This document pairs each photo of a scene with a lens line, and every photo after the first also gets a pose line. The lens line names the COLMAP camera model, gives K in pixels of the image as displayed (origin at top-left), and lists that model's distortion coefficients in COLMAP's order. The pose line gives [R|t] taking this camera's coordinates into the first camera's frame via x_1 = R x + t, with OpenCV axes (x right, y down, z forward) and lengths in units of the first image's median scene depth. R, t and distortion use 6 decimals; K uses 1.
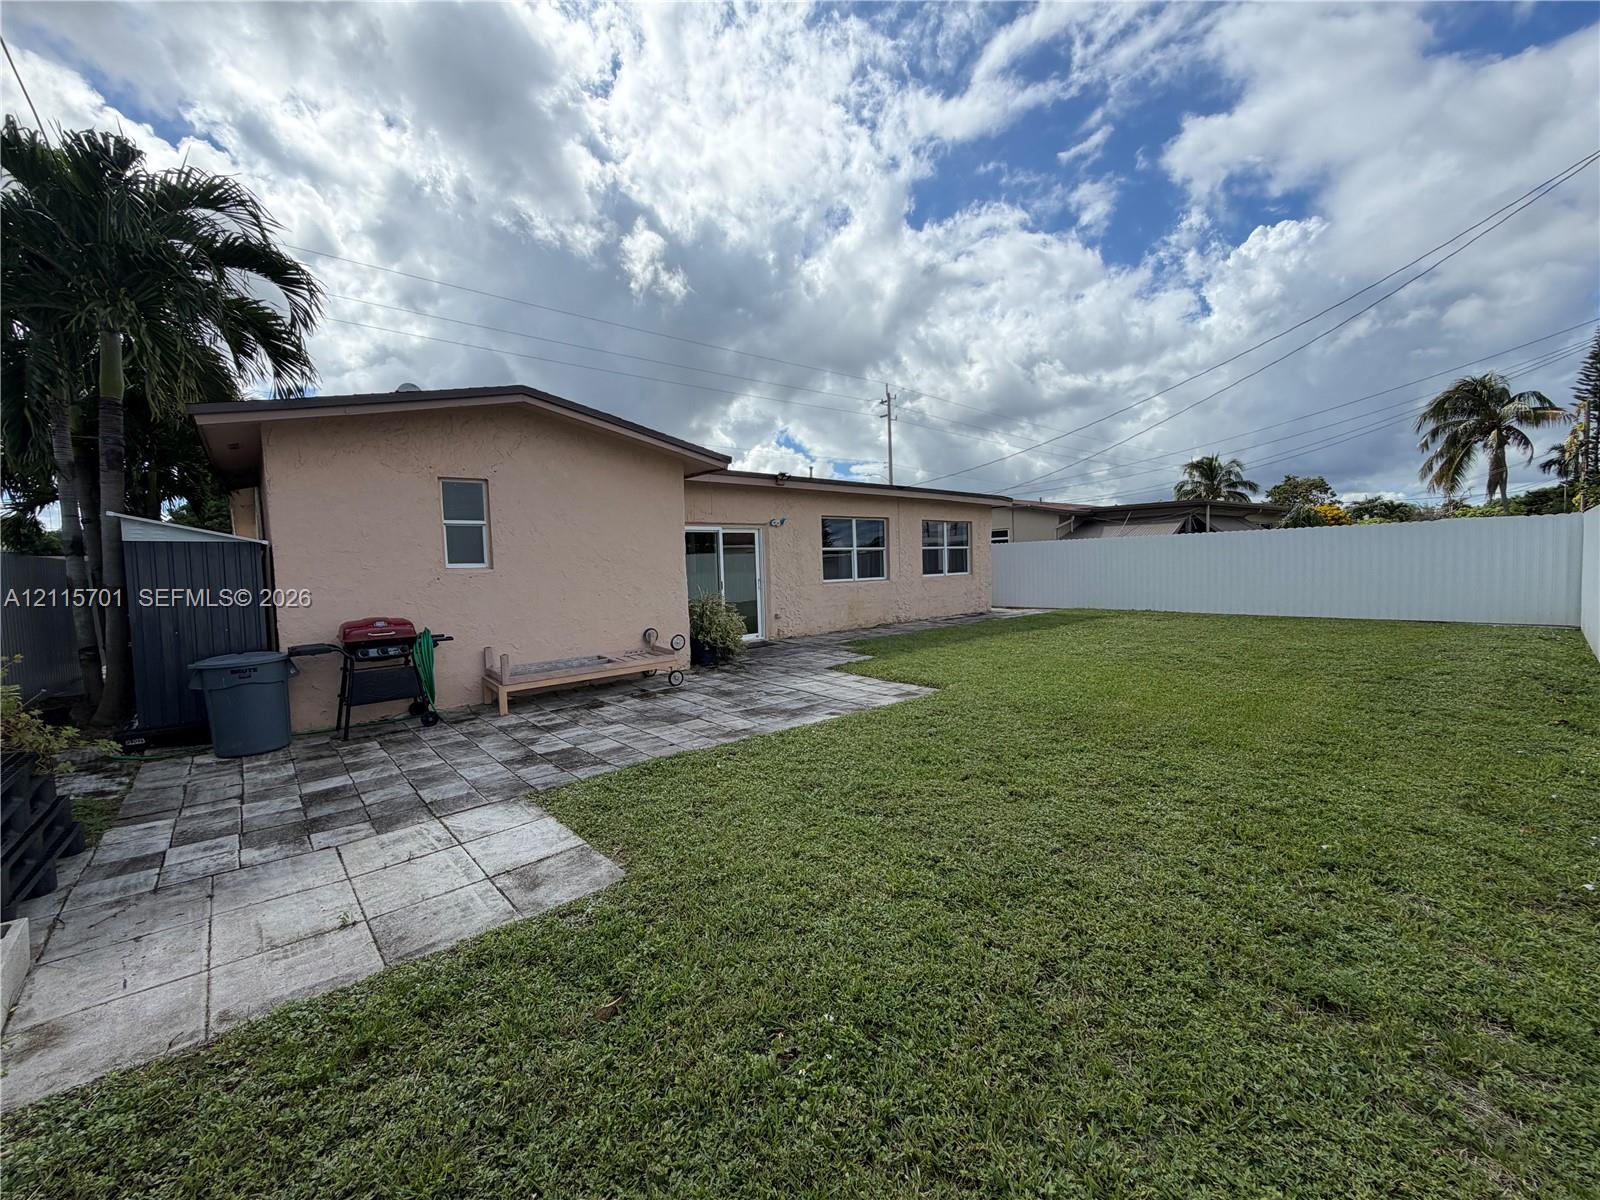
lens RADIAL K [[637.1, 0, 797.2], [0, 637.1, 596.6], [0, 0, 1]] dist [0.001257, 0.000164]
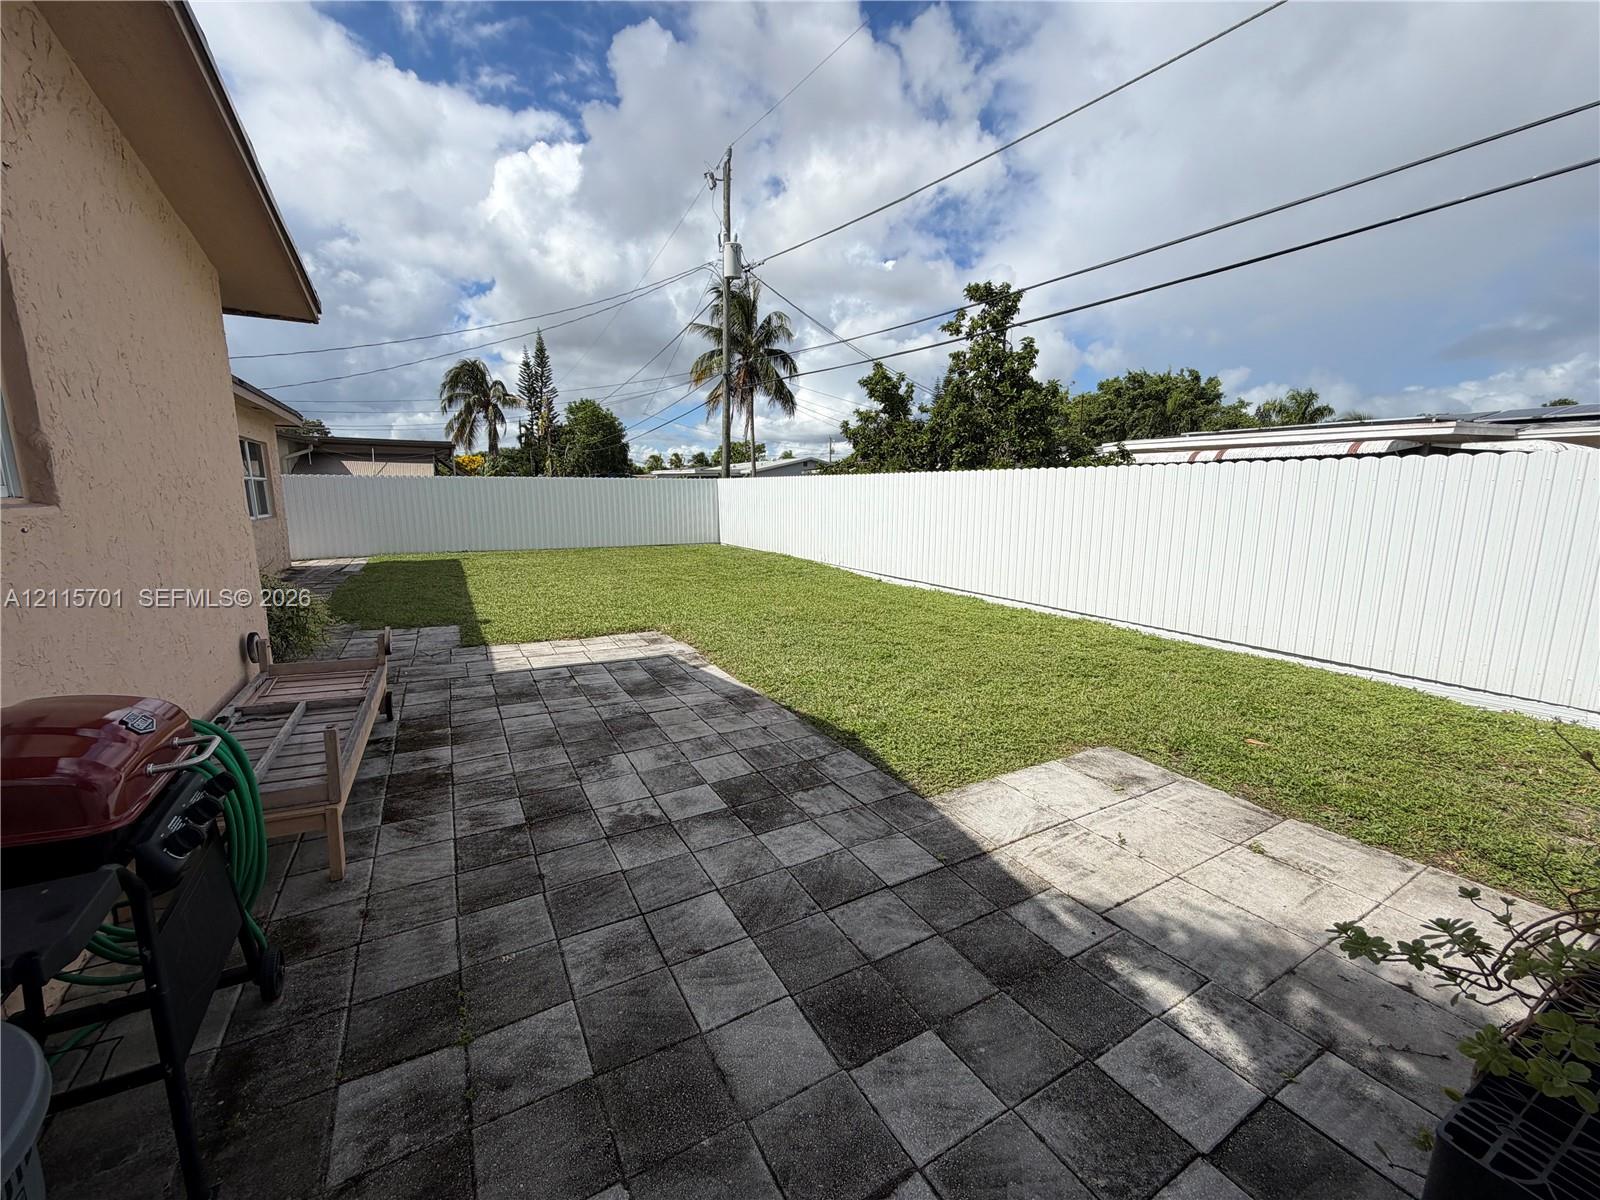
lens RADIAL K [[637.1, 0, 798.4], [0, 637.1, 599.2], [0, 0, 1]] dist [0.001257, 0.000164]
pose [[0.204295, -0.133318, 0.969789, -1.229485], [0.040941, 0.990980, 0.127606, -0.038256], [-0.978053, 0.013635, 0.207910, 1.021718]]
